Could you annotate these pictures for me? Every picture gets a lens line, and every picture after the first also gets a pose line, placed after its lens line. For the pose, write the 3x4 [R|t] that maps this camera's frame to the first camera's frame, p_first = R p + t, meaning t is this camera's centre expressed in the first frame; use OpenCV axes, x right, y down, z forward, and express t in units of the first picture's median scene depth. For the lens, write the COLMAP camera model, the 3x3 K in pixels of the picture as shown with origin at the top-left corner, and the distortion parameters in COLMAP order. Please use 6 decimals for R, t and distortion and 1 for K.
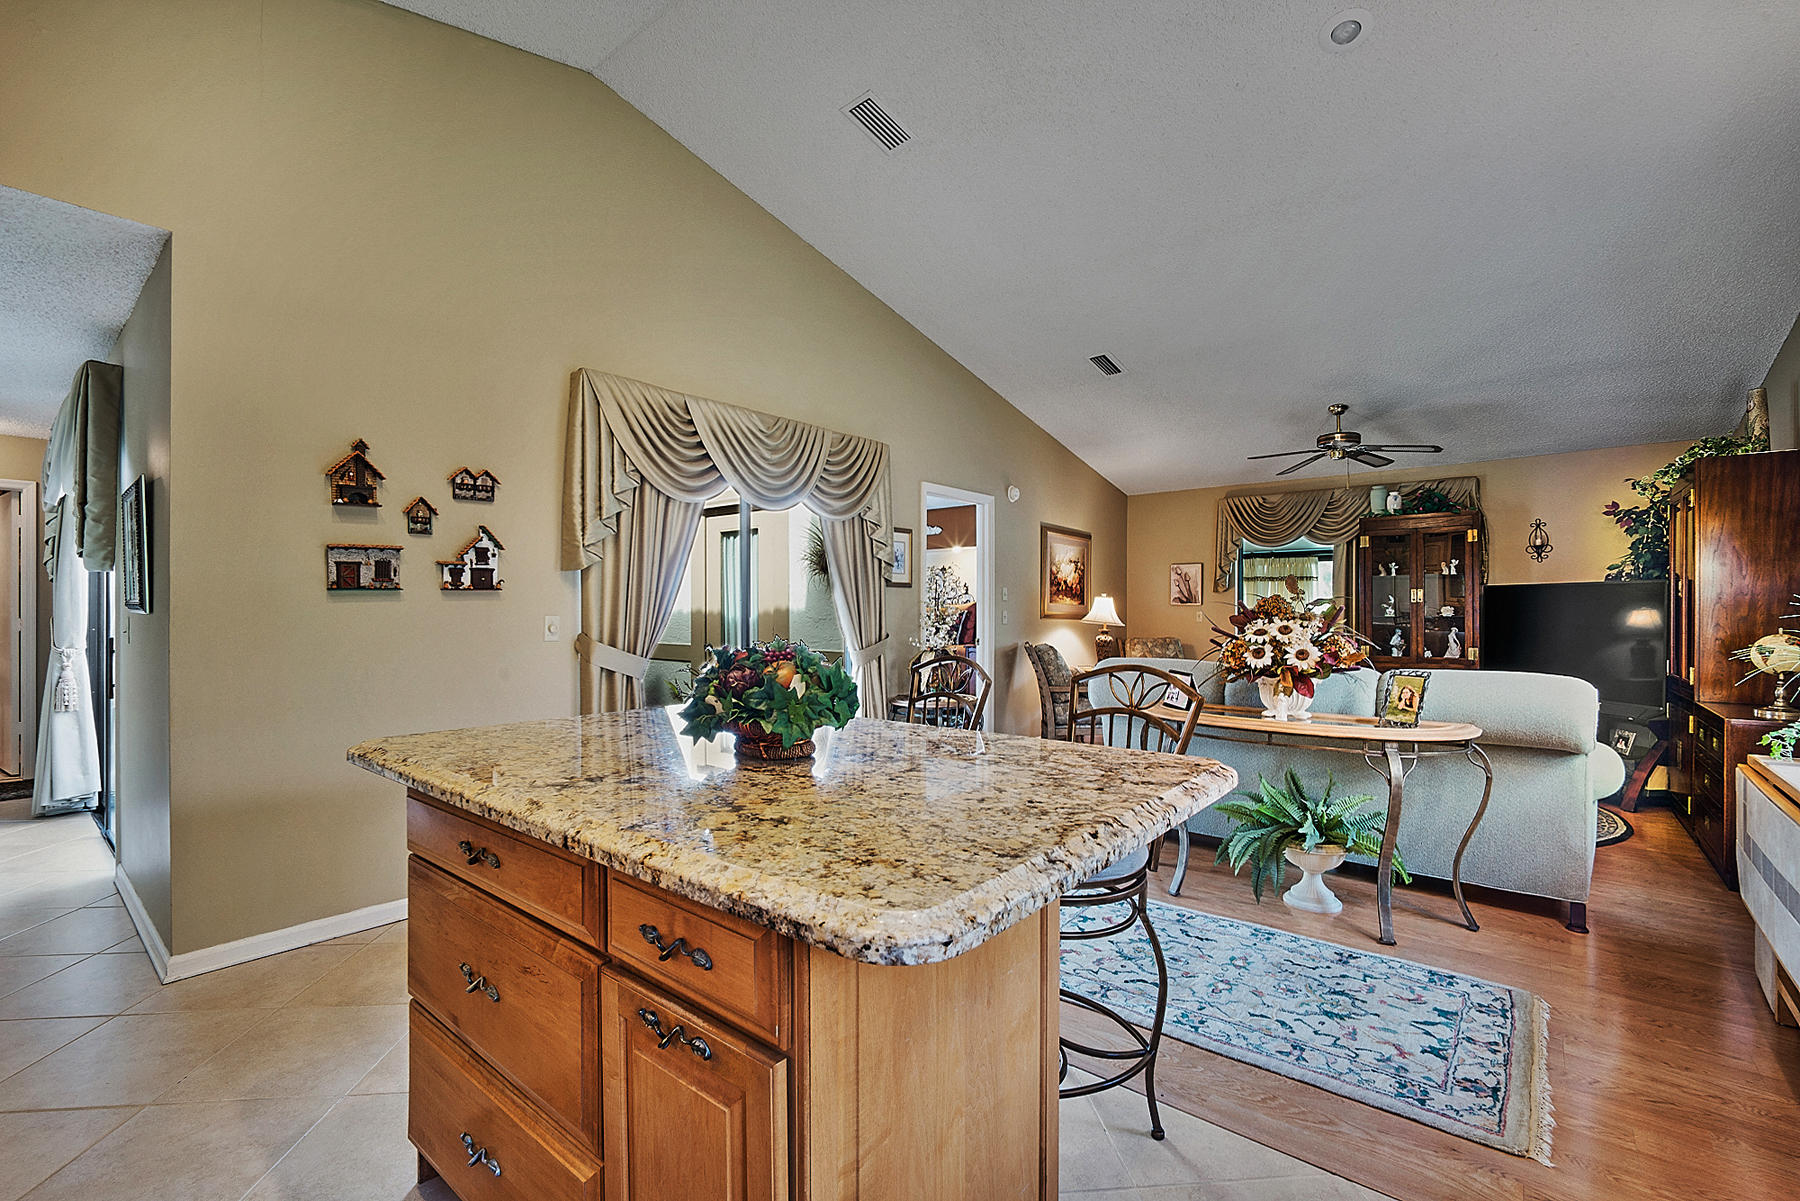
lens RADIAL K [[784.4, 0, 894.9], [0, 784.4, 607.9], [0, 0, 1]] dist [-0.015434, 0.000168]
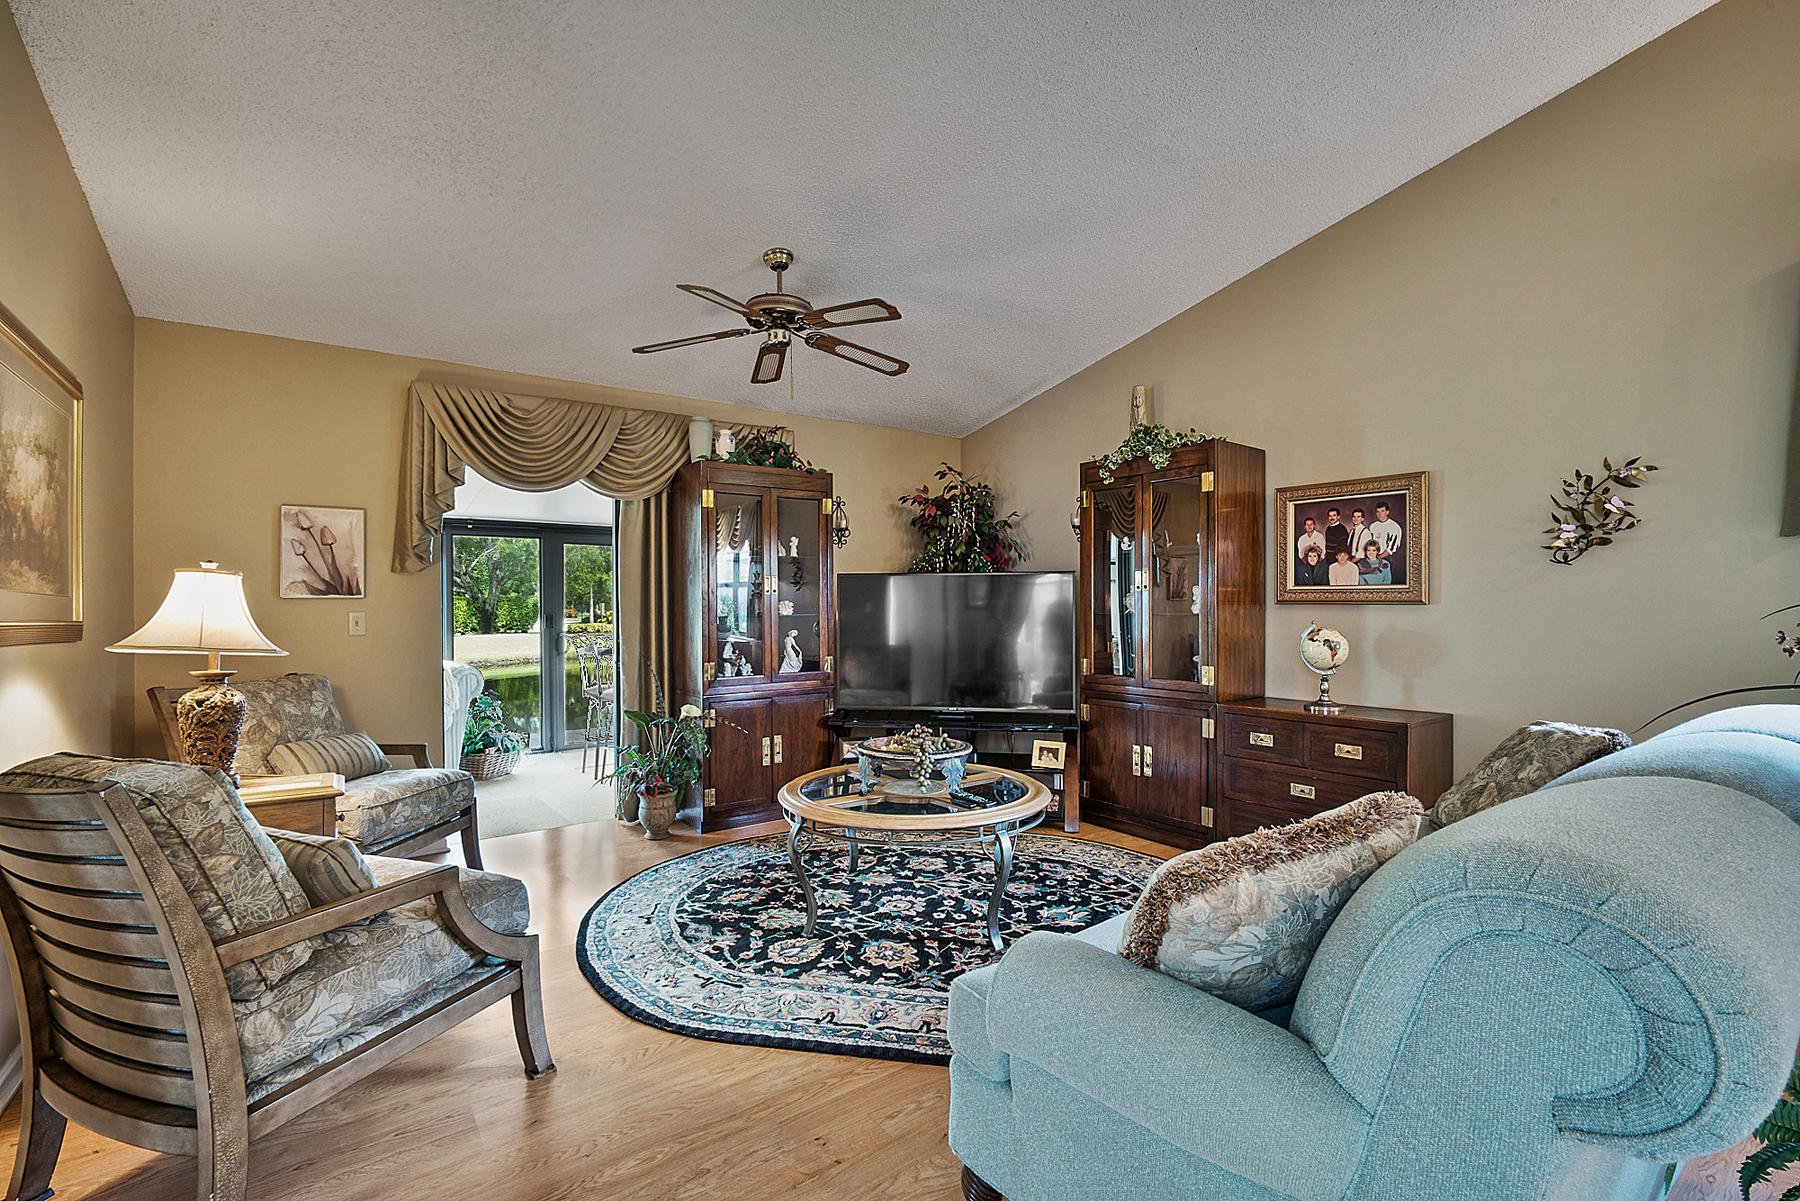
lens RADIAL K [[784.4, 0, 894.9], [0, 784.4, 607.9], [0, 0, 1]] dist [-0.015434, 0.000168]
pose [[0.231036, -0.007868, 0.972913, 0.016649], [0.006453, 0.999958, 0.006555, 0.000957], [-0.972924, 0.004764, 0.231077, 0.791286]]
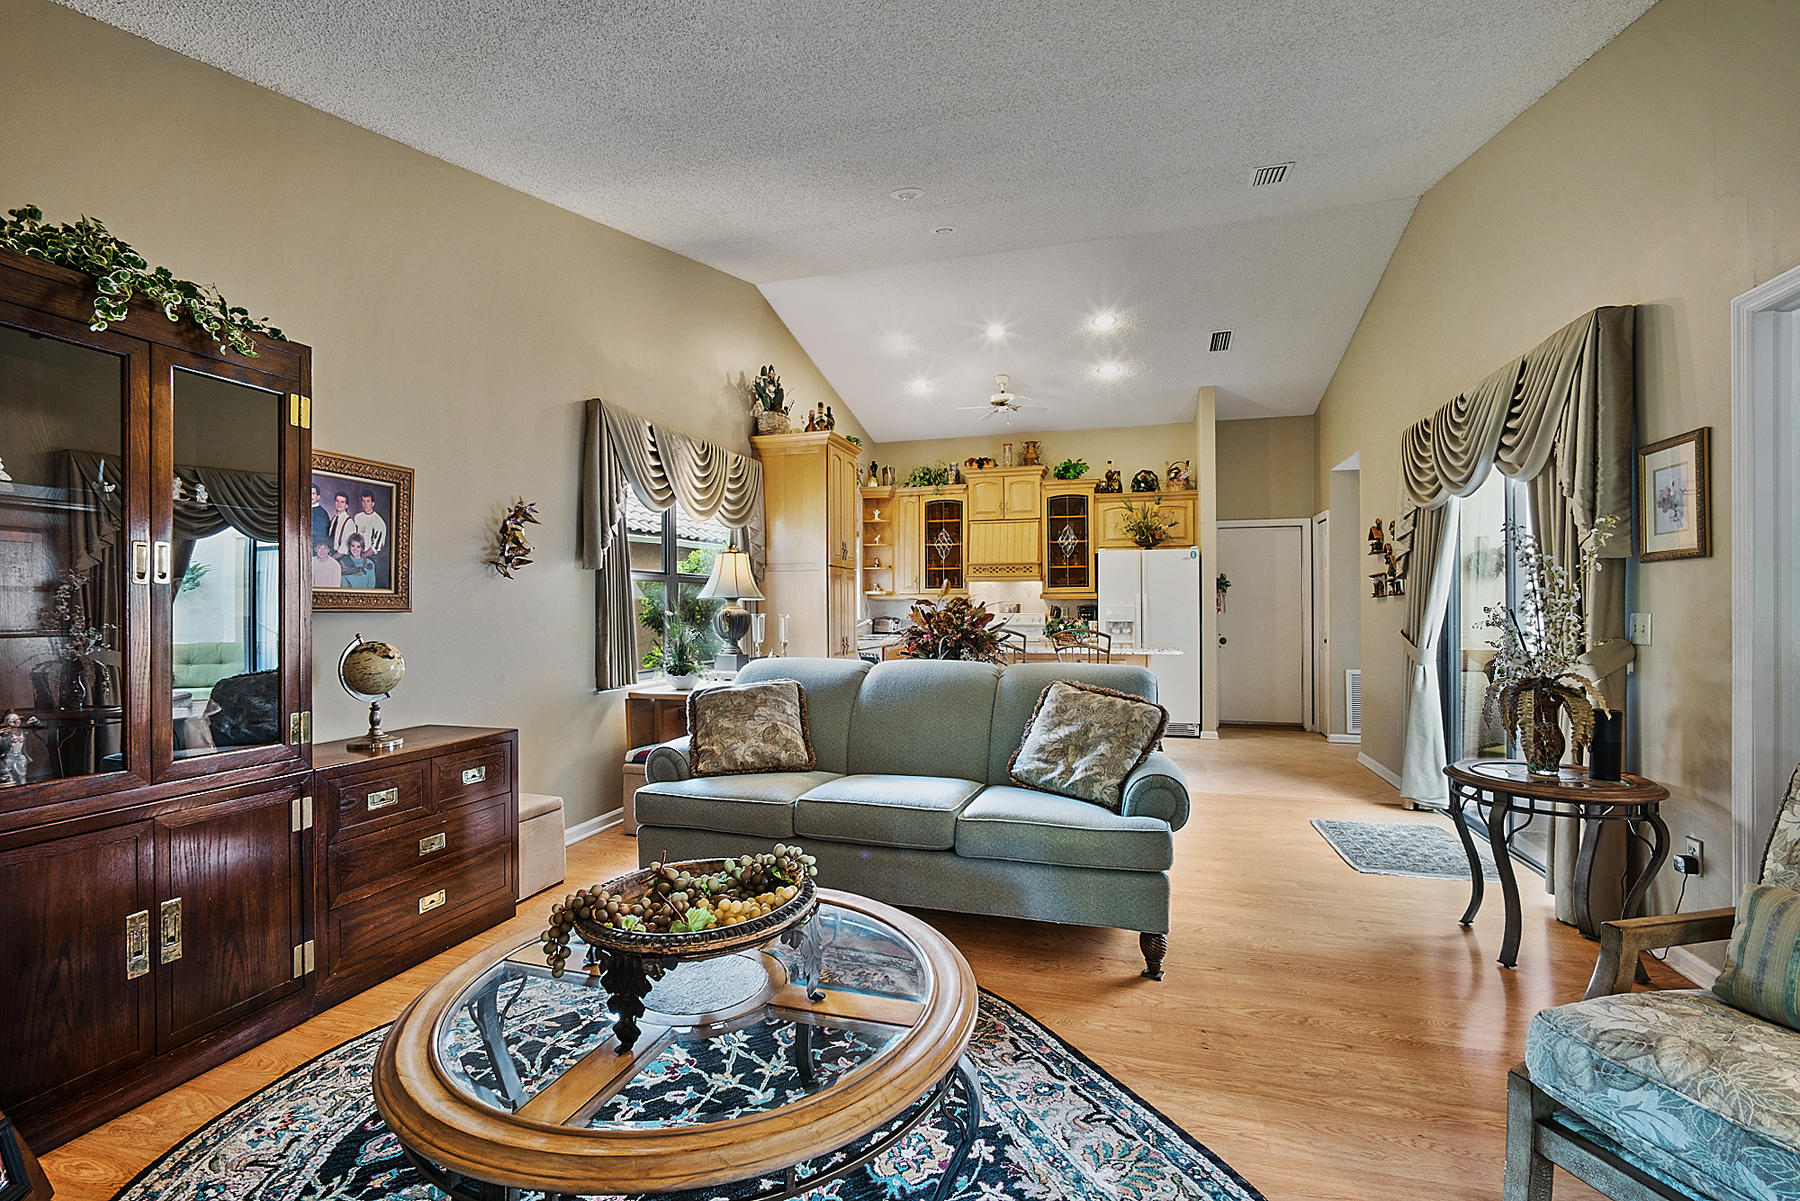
lens RADIAL K [[784.4, 0, 894.9], [0, 784.4, 607.9], [0, 0, 1]] dist [-0.015434, 0.000168]
pose [[-0.914731, 0.004972, -0.404034, 0.708865], [0.005094, 0.999987, 0.000772, 0.003884], [0.404032, -0.001352, -0.914744, 1.249479]]
